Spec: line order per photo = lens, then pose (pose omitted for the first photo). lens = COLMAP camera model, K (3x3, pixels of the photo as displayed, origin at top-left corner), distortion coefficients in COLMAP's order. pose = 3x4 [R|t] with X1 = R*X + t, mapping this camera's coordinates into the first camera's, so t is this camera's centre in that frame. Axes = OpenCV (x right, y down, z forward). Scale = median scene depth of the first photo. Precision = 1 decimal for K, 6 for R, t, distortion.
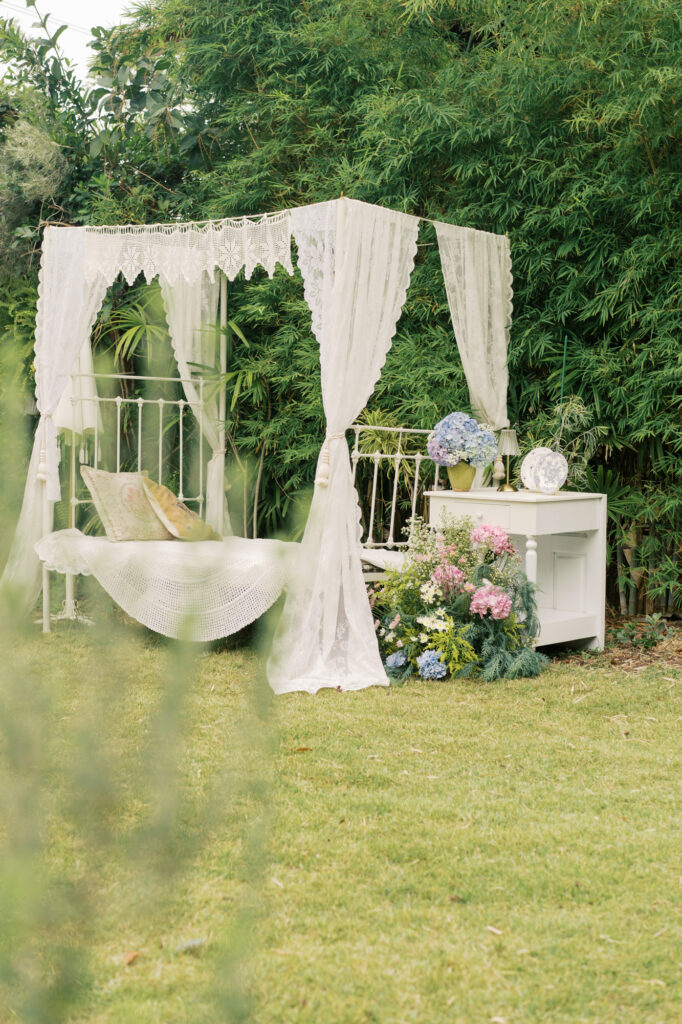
lens RADIAL K [[1568.4, 0, 341.0], [0, 1568.4, 512.0], [0, 0, 1]] dist [-0.016619, -0.013214]
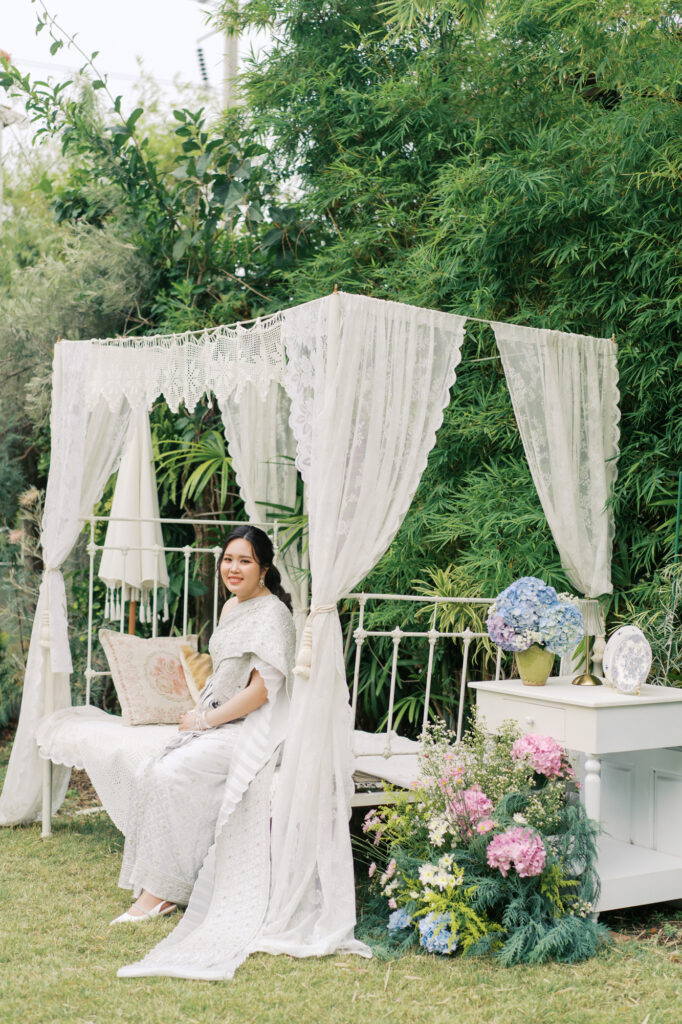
lens RADIAL K [[1580.8, 0, 341.0], [0, 1580.8, 512.0], [0, 0, 1]] dist [0.011765, 0.043520]
pose [[0.969534, 0.001654, -0.244953, 0.167233], [-0.019642, 0.997282, -0.071009, -0.036877], [0.244169, 0.073657, 0.966931, 0.240285]]
